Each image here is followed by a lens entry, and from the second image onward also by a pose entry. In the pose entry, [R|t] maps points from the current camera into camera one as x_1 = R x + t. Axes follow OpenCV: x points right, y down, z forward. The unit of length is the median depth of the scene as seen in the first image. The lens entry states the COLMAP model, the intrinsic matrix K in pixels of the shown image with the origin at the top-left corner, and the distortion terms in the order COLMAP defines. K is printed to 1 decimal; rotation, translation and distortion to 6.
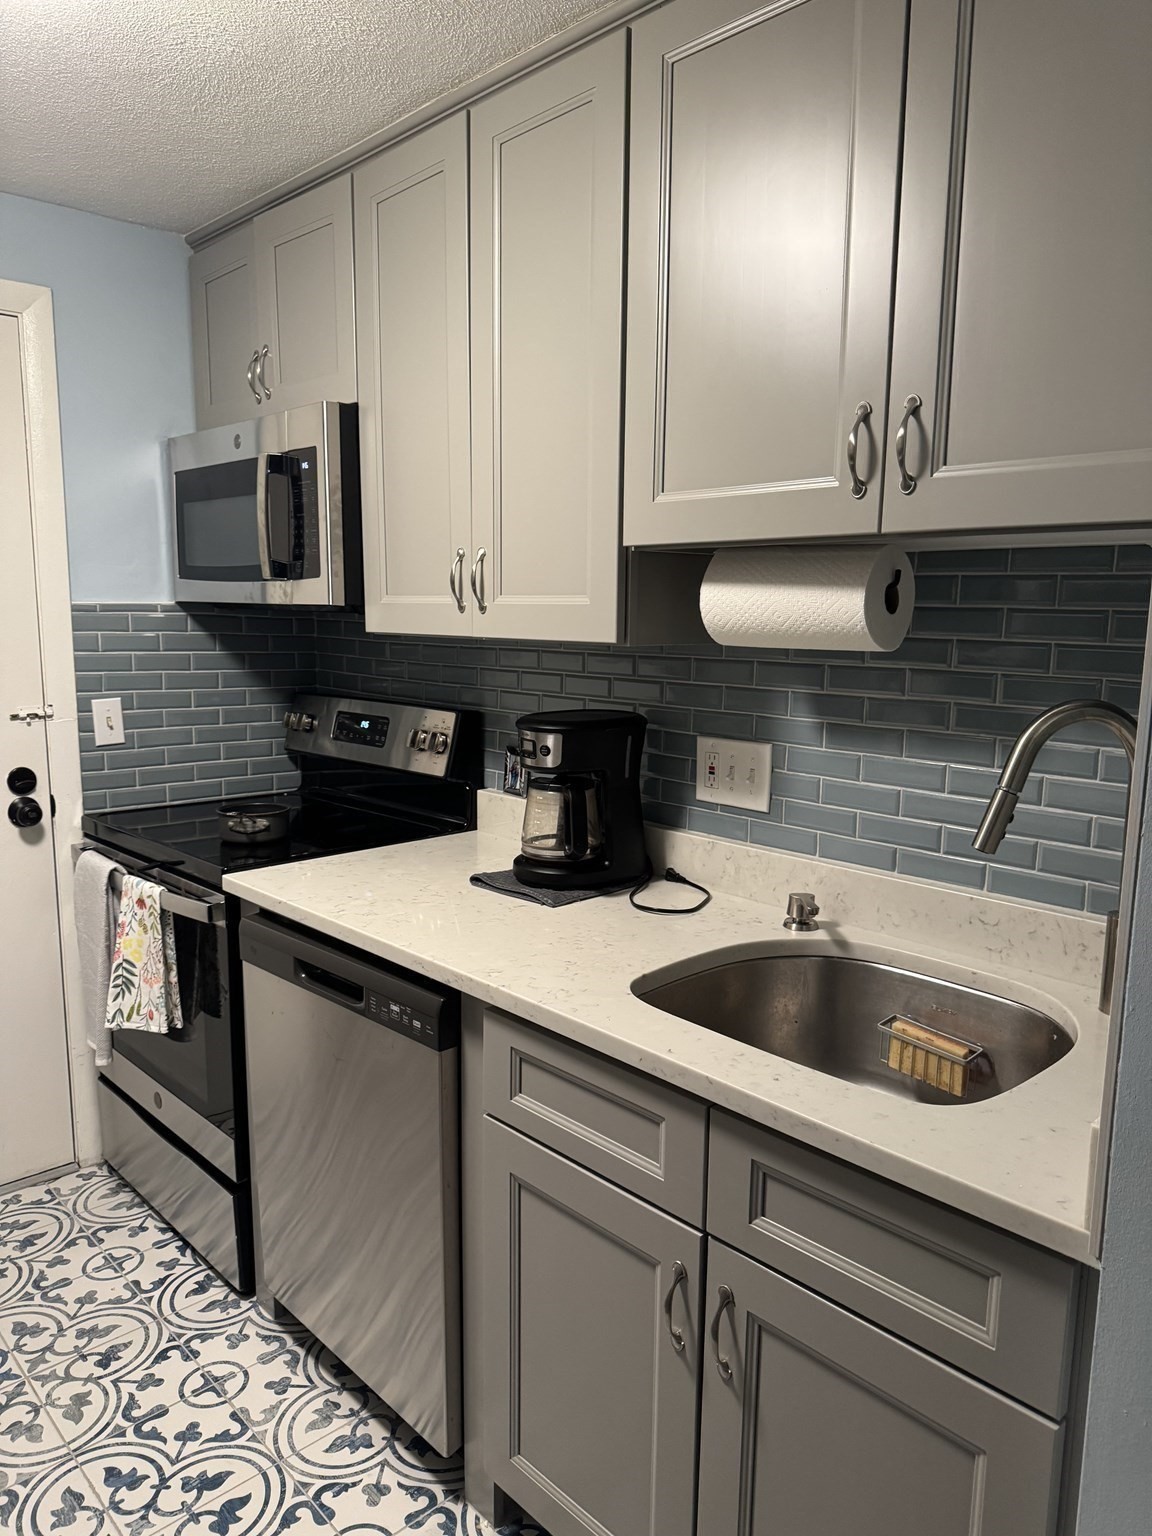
lens RADIAL K [[1099.9, 0, 555.2], [0, 1099.9, 767.9], [0, 0, 1]] dist [0.037861, -0.006490]
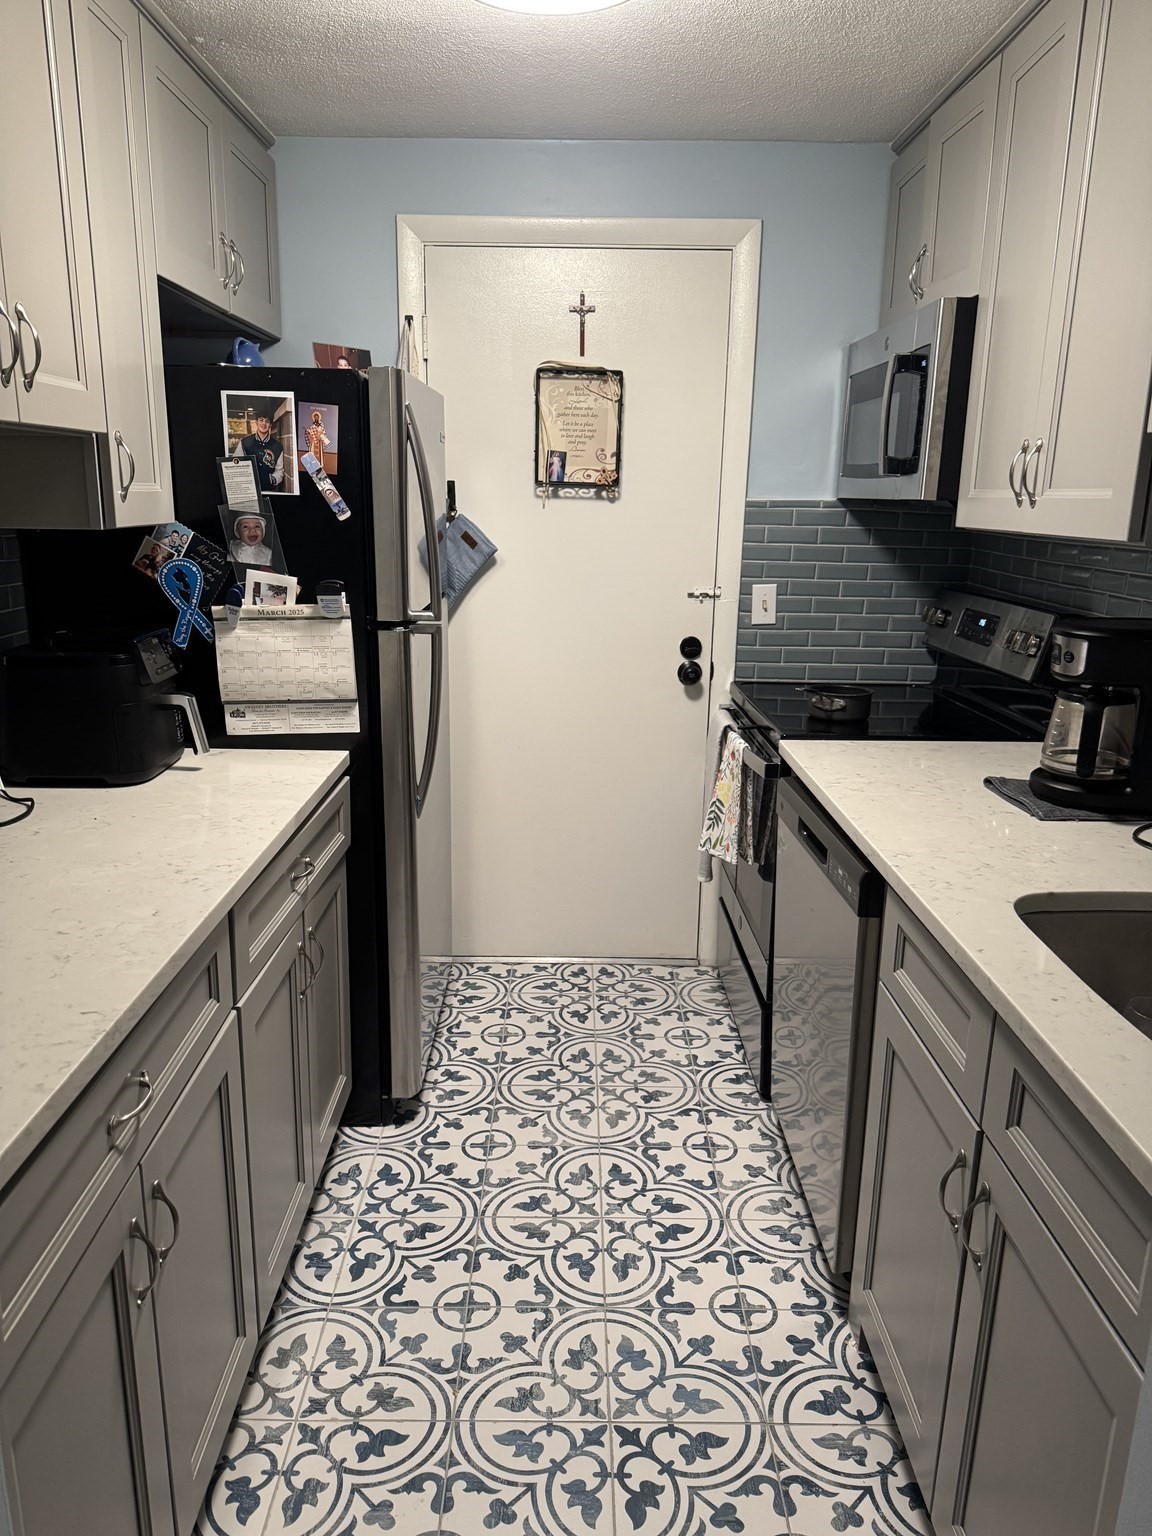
lens RADIAL K [[1061.8, 0, 581.3], [0, 1061.8, 770.1], [0, 0, 1]] dist [0.149619, -0.321004]
pose [[0.750098, 0.168361, -0.639538, 0.274287], [-0.108036, 0.985256, 0.132660, 0.002117], [0.652443, -0.030415, 0.757227, 0.023308]]
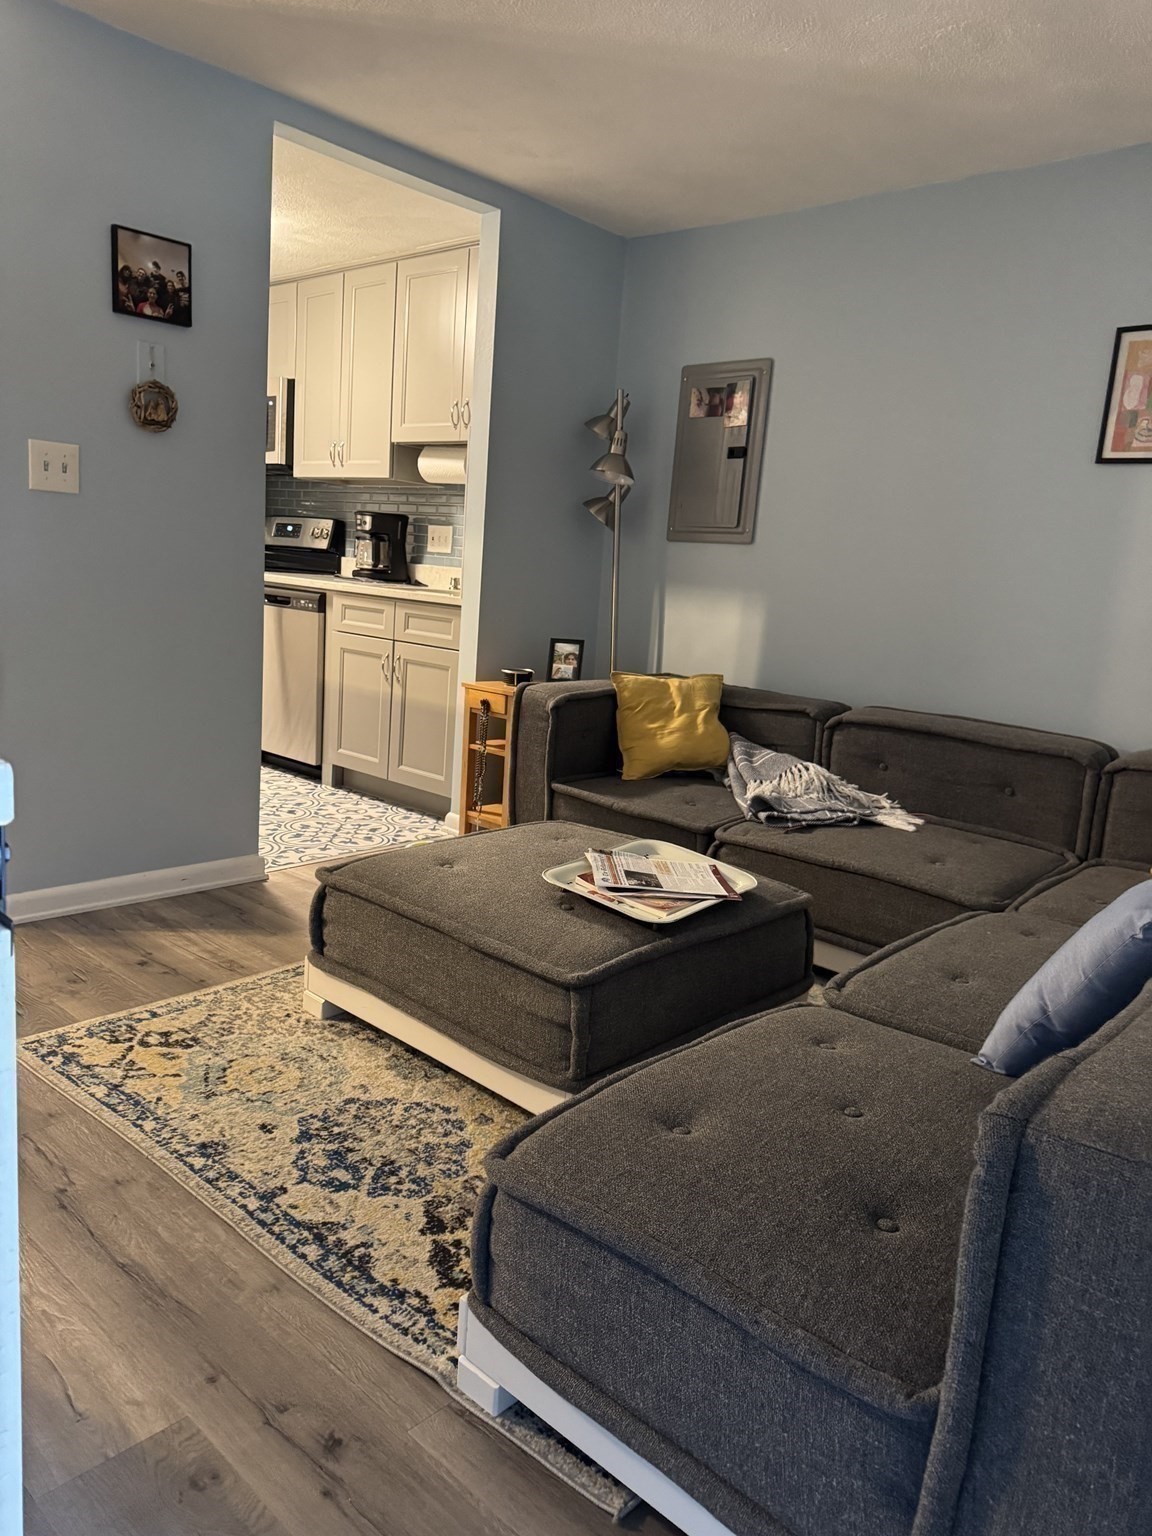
lens RADIAL K [[1072.3, 0, 568.6], [0, 1072.3, 769.7], [0, 0, 1]] dist [0.011764, -0.022318]
pose [[0.993076, 0.044332, 0.108786, 0.208527], [-0.049651, 0.997675, 0.046682, 0.403950], [-0.106463, -0.051760, 0.992969, -1.518570]]
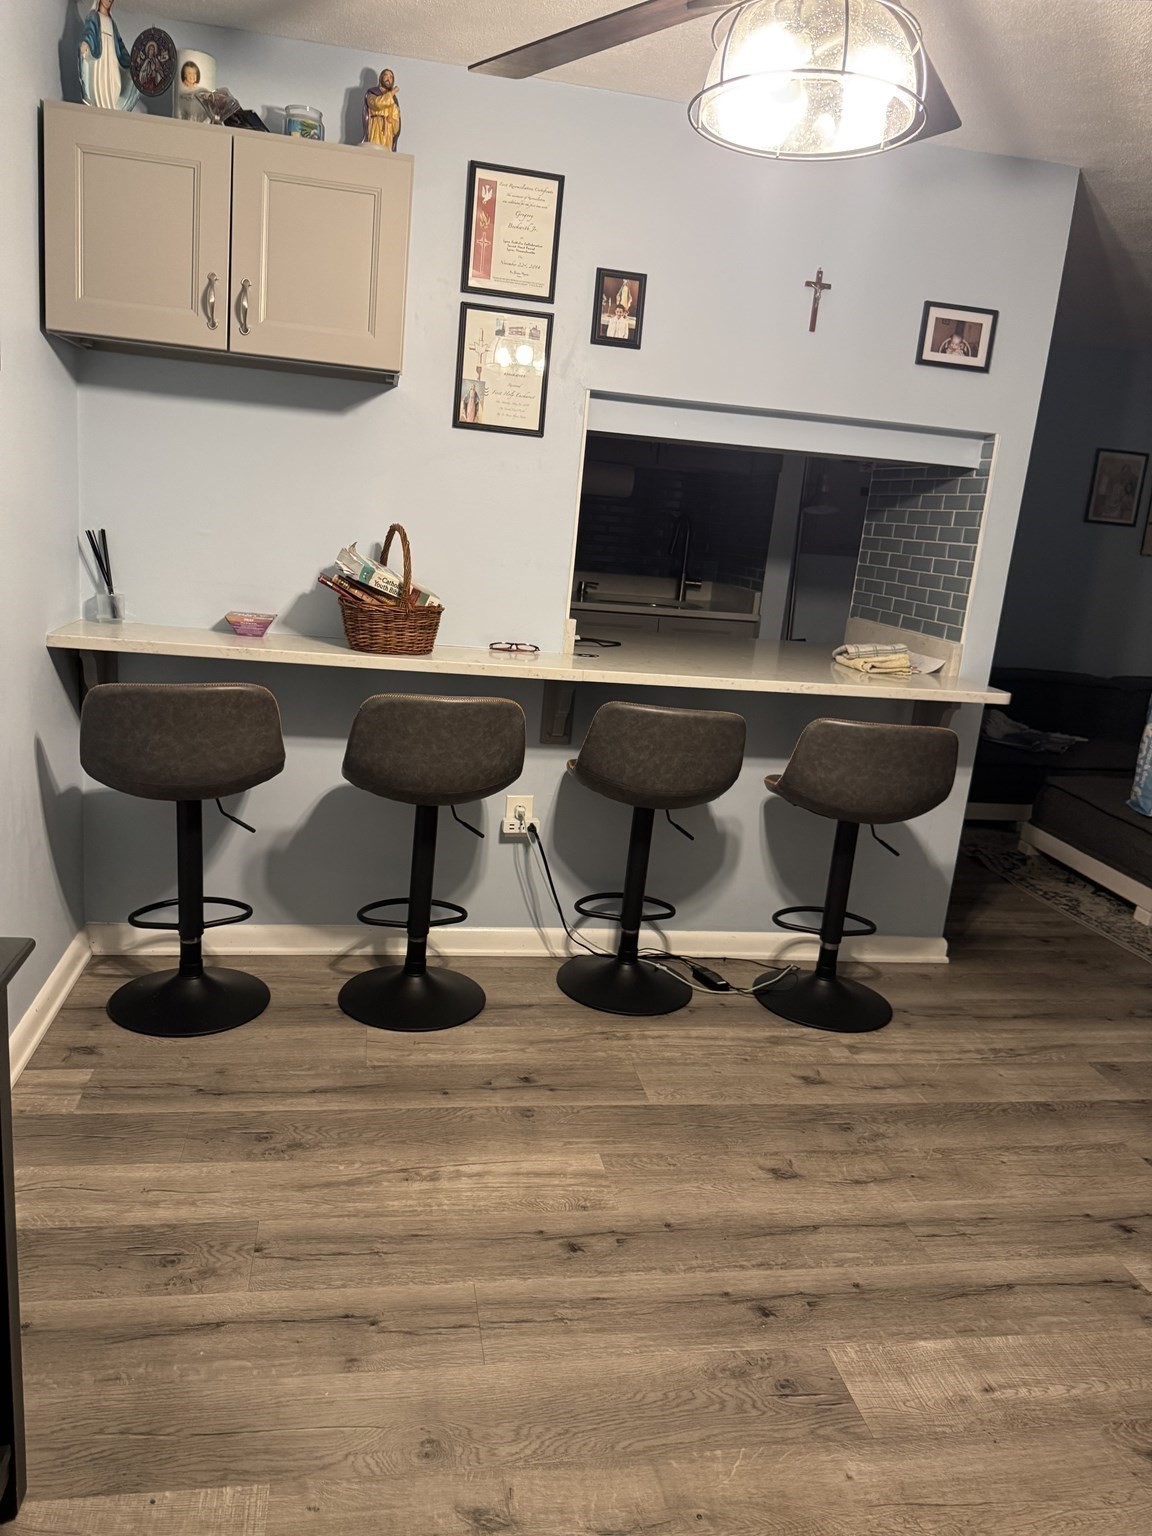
lens RADIAL K [[1072.3, 0, 568.6], [0, 1072.3, 769.7], [0, 0, 1]] dist [0.011764, -0.022318]
pose [[0.531211, -0.157619, 0.832449, -2.068126], [0.034218, 0.985732, 0.164806, 0.120737], [-0.846548, -0.059062, 0.529025, -0.397577]]
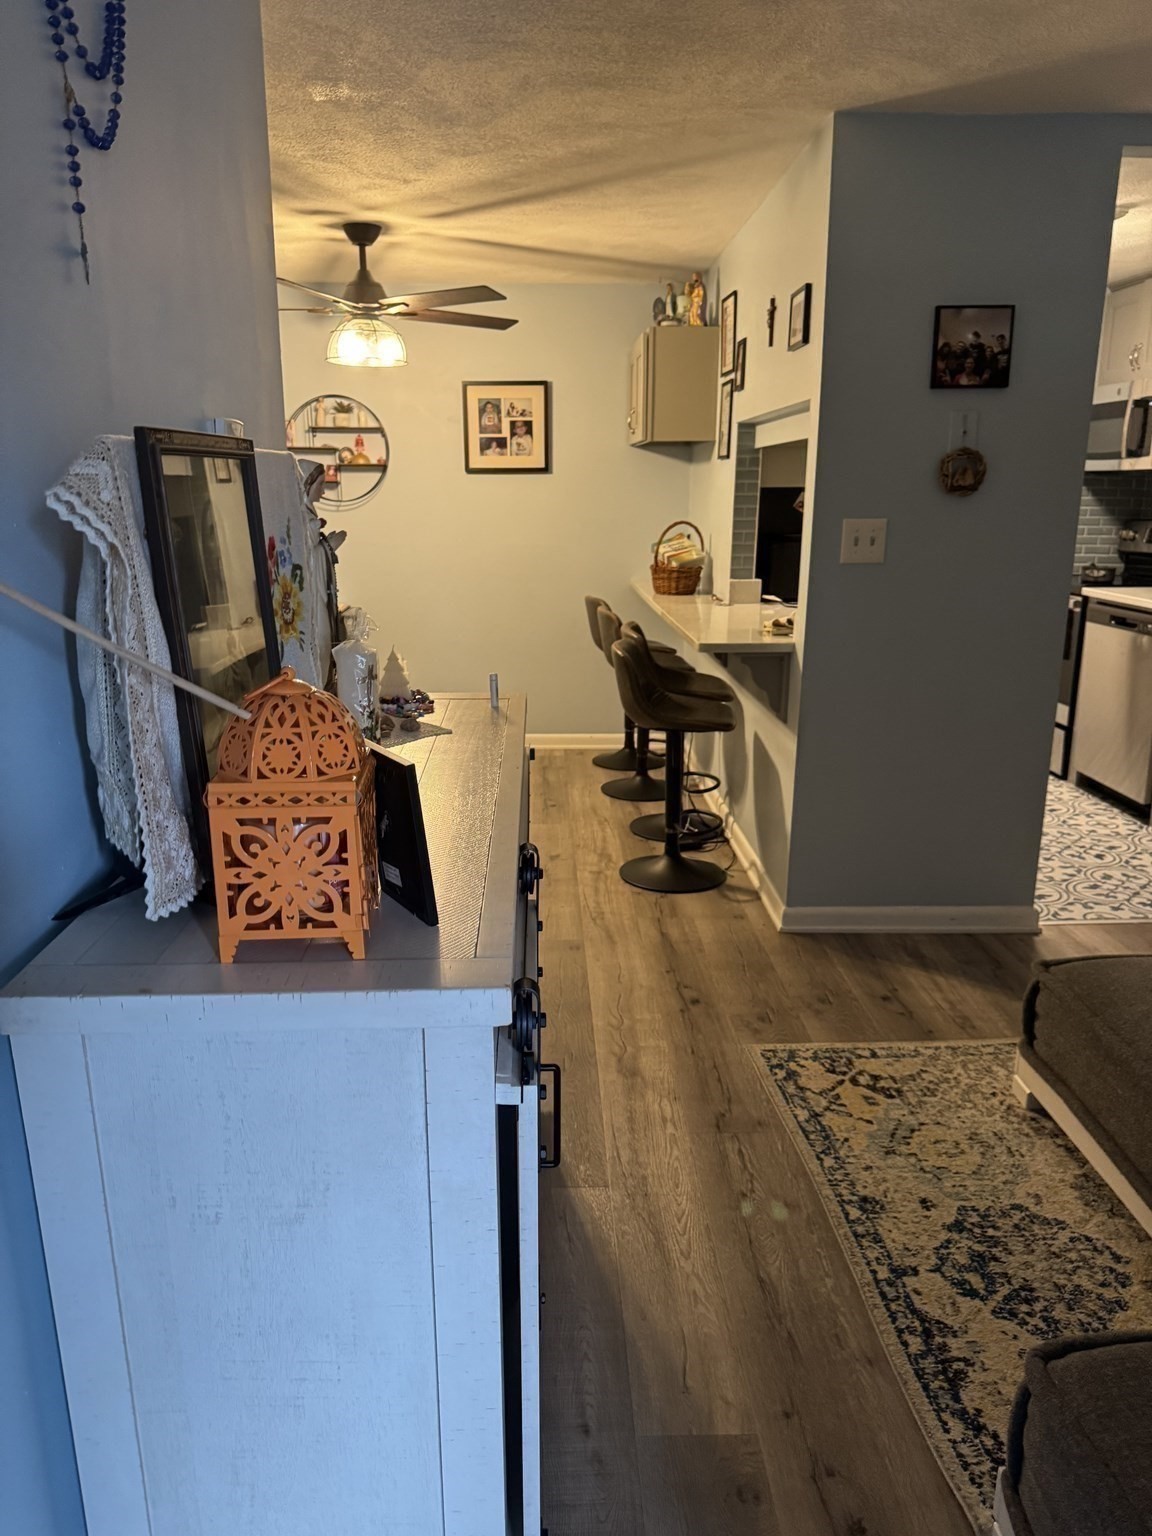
lens RADIAL K [[1086.6, 0, 572.0], [0, 1086.6, 790.3], [0, 0, 1]] dist [-0.007043, 0.002507]
pose [[0.766833, 0.167811, -0.619522, 0.377217], [-0.088119, 0.983602, 0.157358, 0.260389], [0.635770, -0.066076, 0.769046, -1.530714]]
